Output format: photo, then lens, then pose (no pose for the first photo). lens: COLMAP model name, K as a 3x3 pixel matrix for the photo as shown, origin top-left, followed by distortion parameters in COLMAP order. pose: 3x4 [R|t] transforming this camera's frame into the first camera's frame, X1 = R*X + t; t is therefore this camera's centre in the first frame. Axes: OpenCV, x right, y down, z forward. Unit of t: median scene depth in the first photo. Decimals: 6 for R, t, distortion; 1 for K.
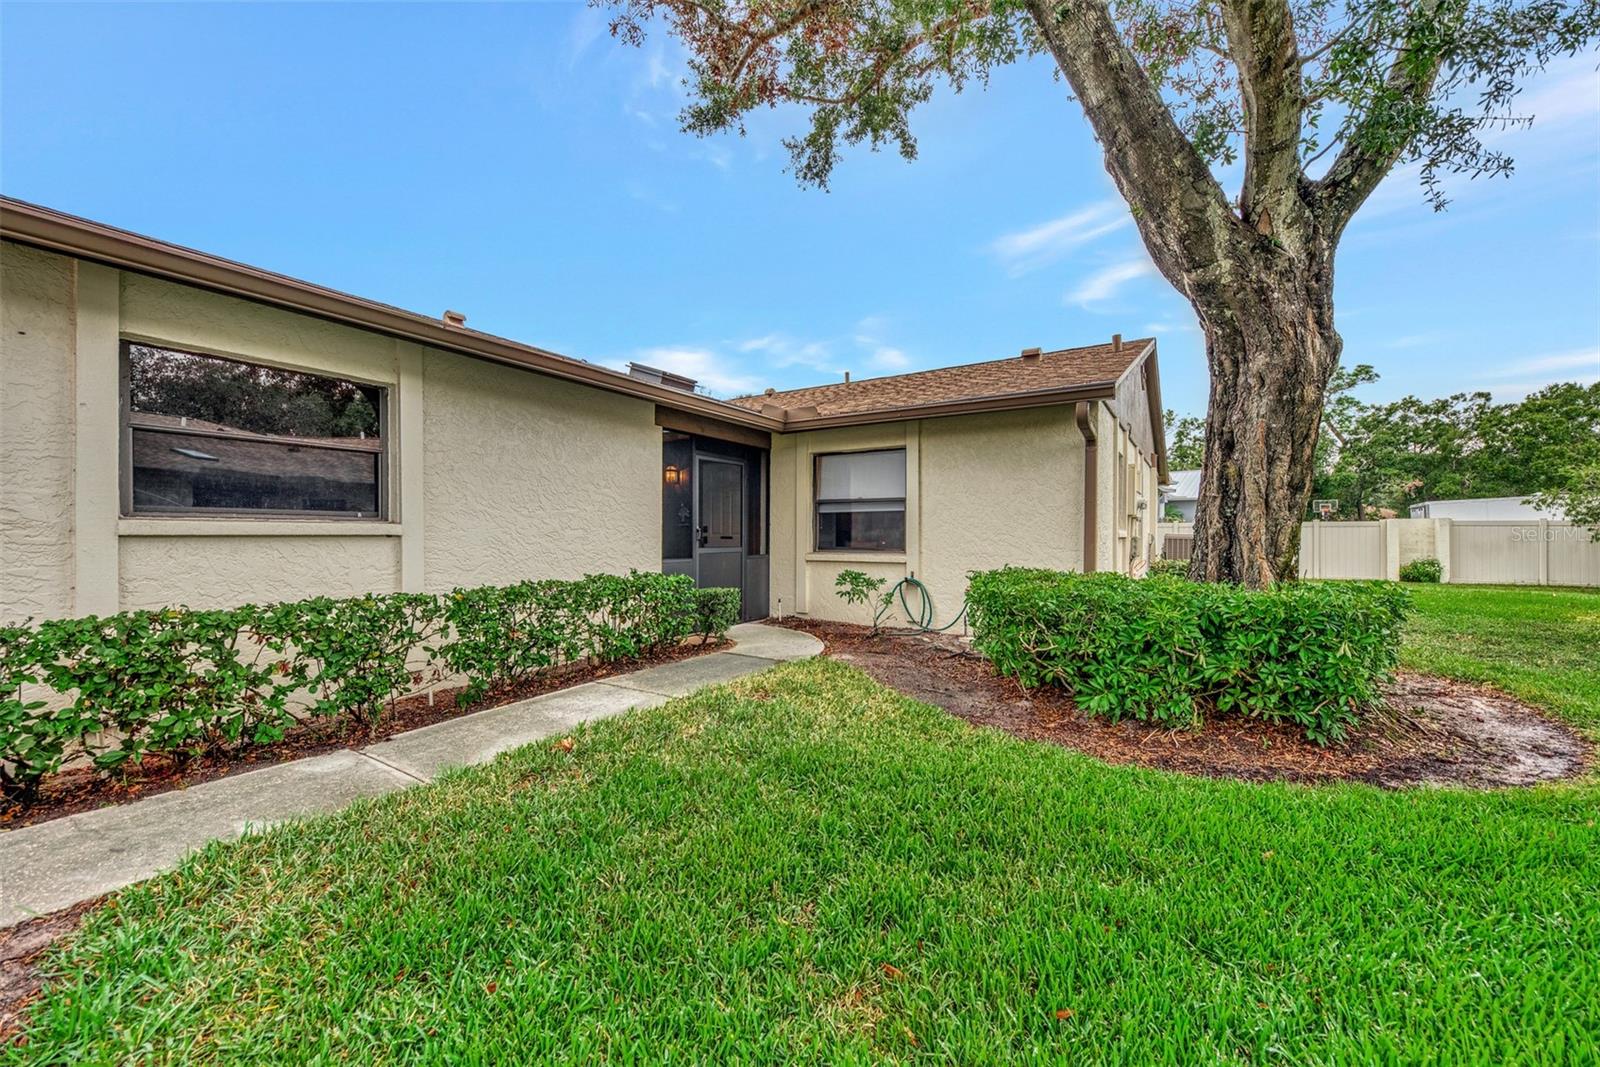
lens RADIAL K [[626.1, 0, 800.0], [0, 626.1, 533.5], [0, 0, 1]] dist [0.007609, -0.000143]
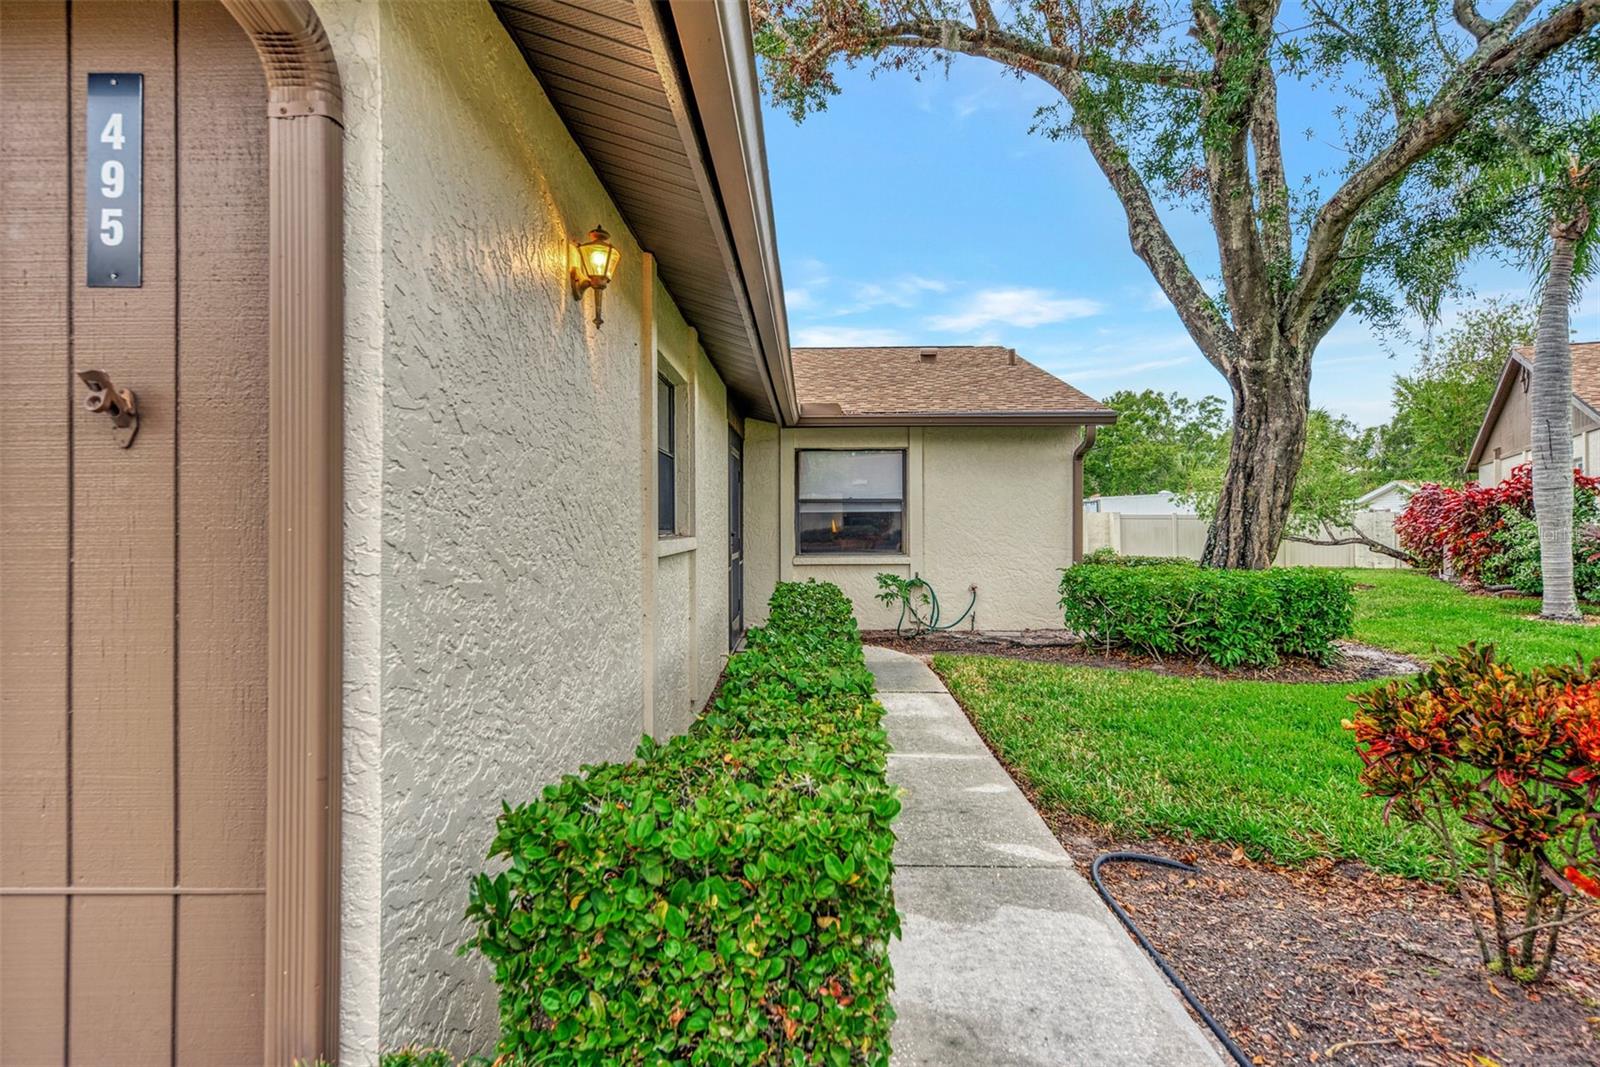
lens RADIAL K [[863.3, 0, 796.6], [0, 863.3, 513.2], [0, 0, 1]] dist [0.006429, 0.001768]
pose [[0.849774, 0.000312, 0.527148, -0.723649], [0.005406, 0.999942, -0.009306, -0.023271], [-0.527120, 0.010757, 0.849723, -0.086811]]
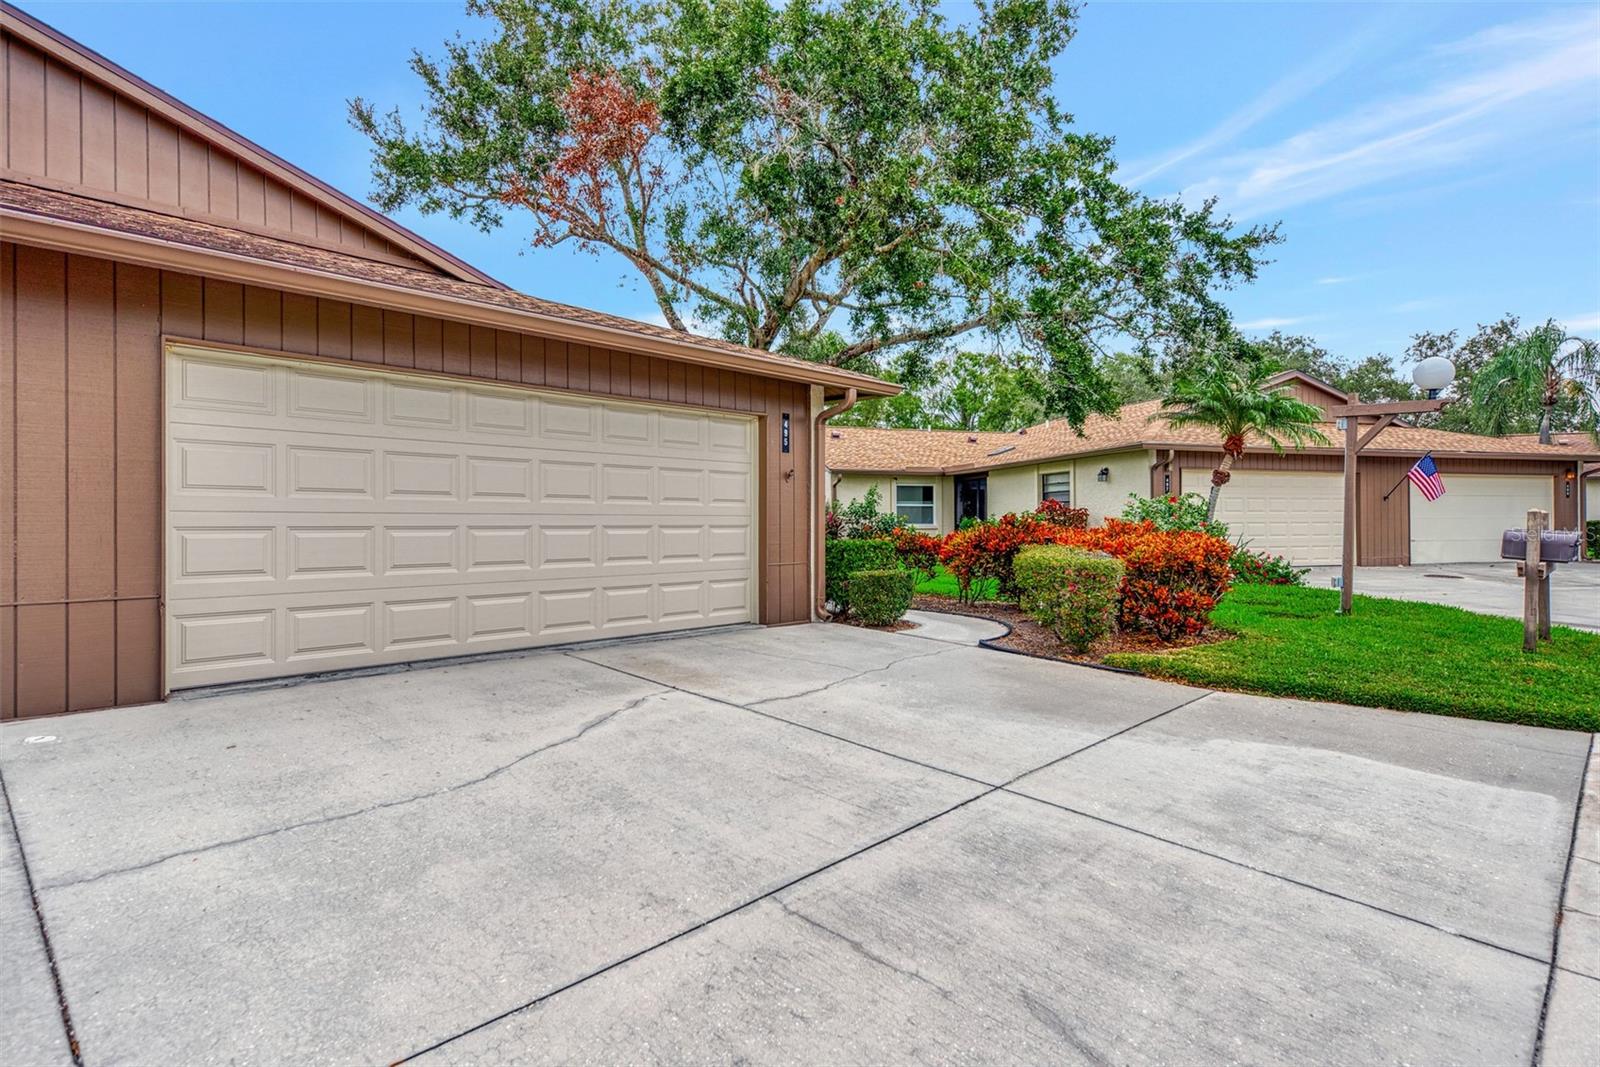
lens RADIAL K [[863.3, 0, 796.6], [0, 863.3, 513.2], [0, 0, 1]] dist [0.006429, 0.001768]
pose [[0.180967, 0.011355, 0.983424, -1.983865], [0.001025, 0.999931, -0.011735, 0.015634], [-0.983489, 0.003131, 0.180943, -0.034874]]
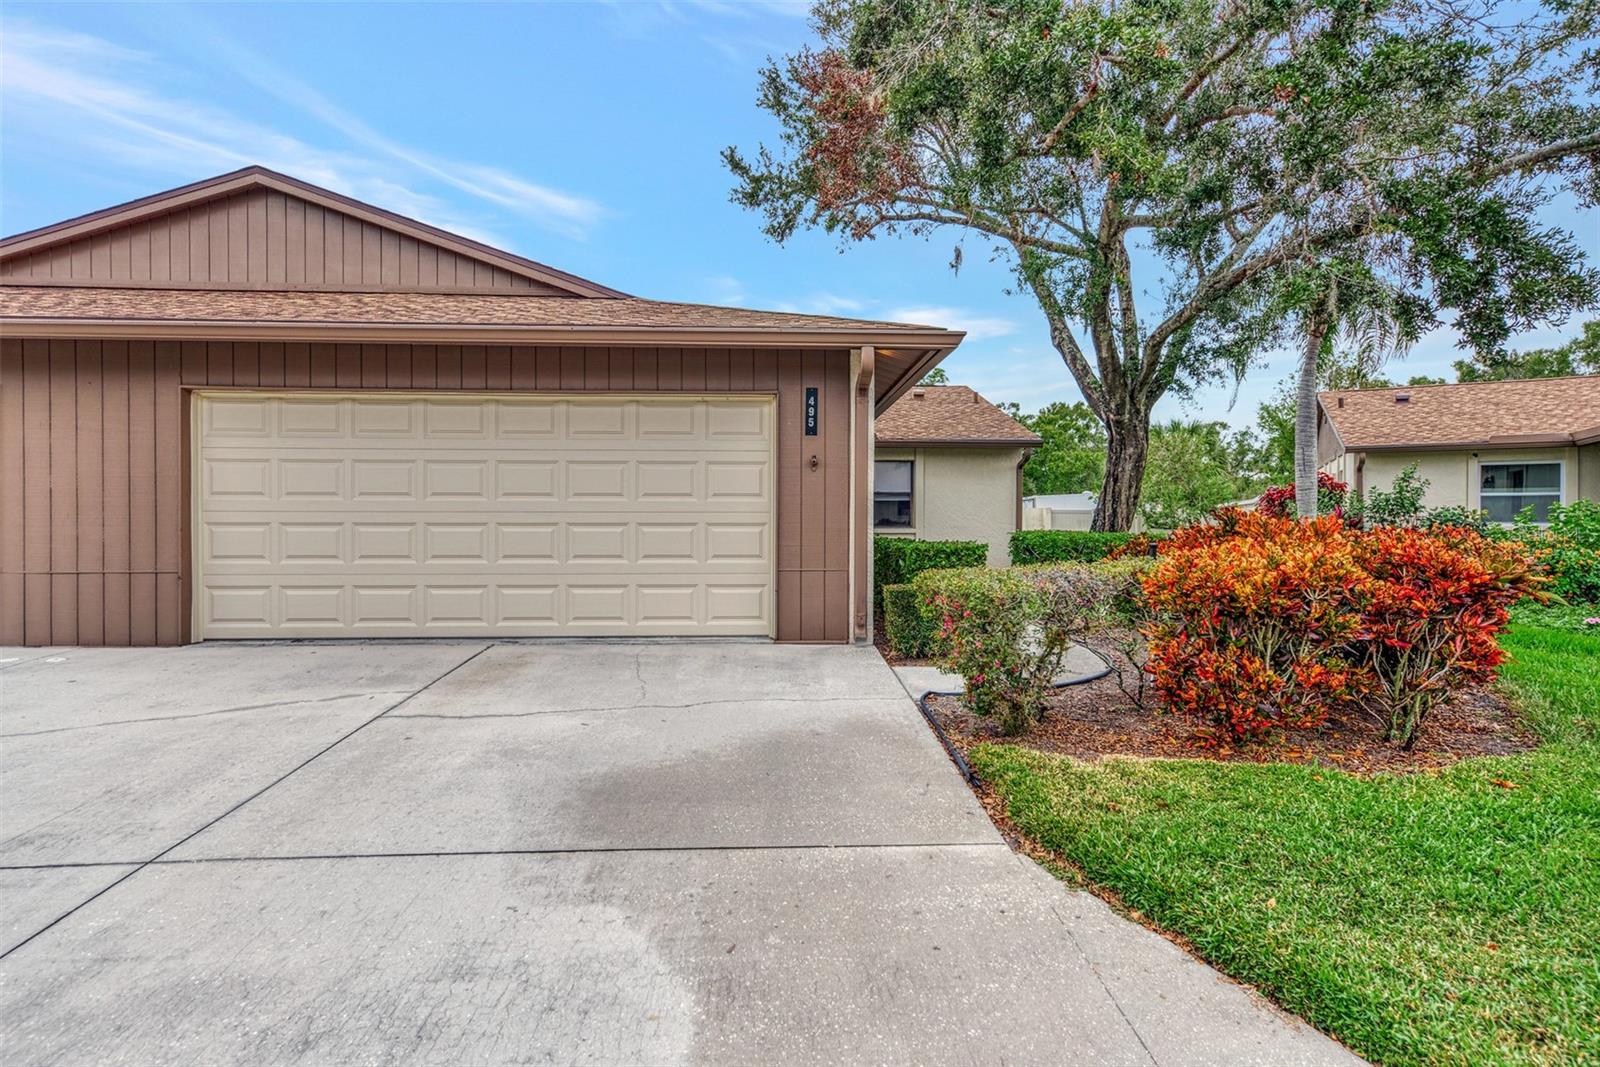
lens RADIAL K [[863.3, 0, 796.6], [0, 863.3, 513.2], [0, 0, 1]] dist [0.006429, 0.001768]
pose [[0.813801, 0.005862, 0.581114, -1.373817], [-0.000716, 0.999958, -0.009084, 0.015948], [-0.581143, 0.006976, 0.813771, -0.627246]]
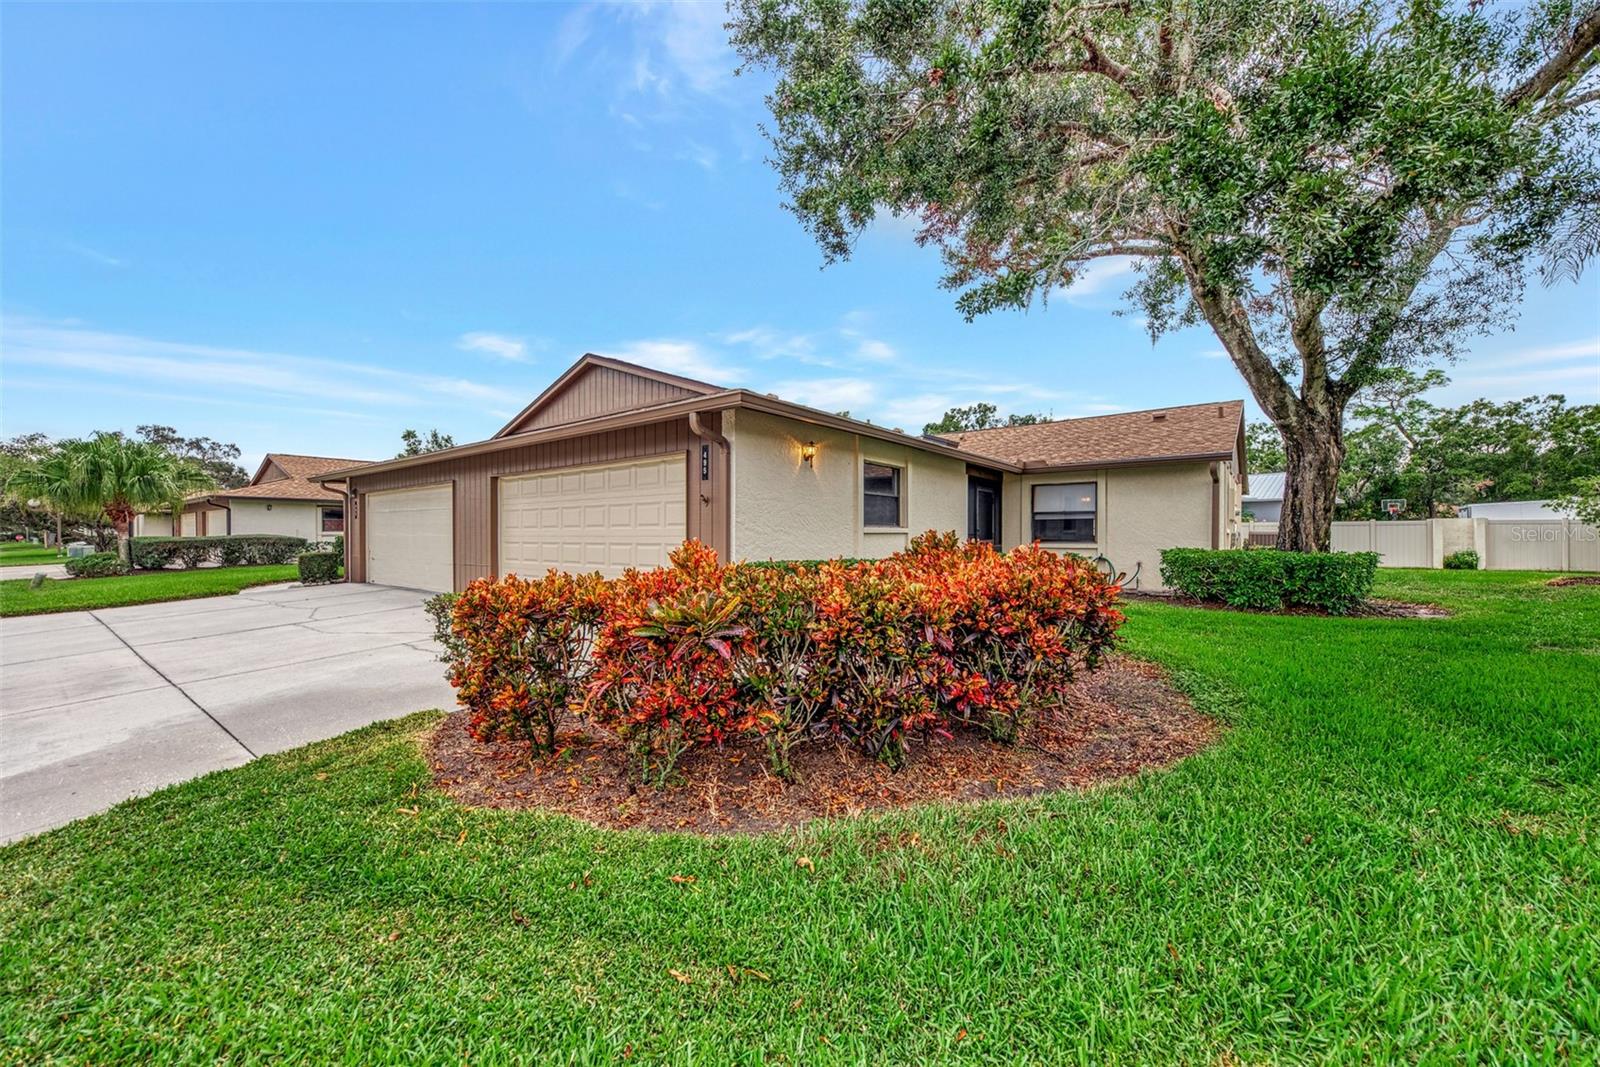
lens RADIAL K [[605.2, 0, 786.2], [0, 605.2, 536.8], [0, 0, 1]] dist [-0.003011, -0.000540]
pose [[0.994563, -0.004266, -0.104049, -0.520919], [0.004791, 0.999977, 0.004798, 0.002118], [0.104026, -0.005271, 0.994561, -0.768650]]
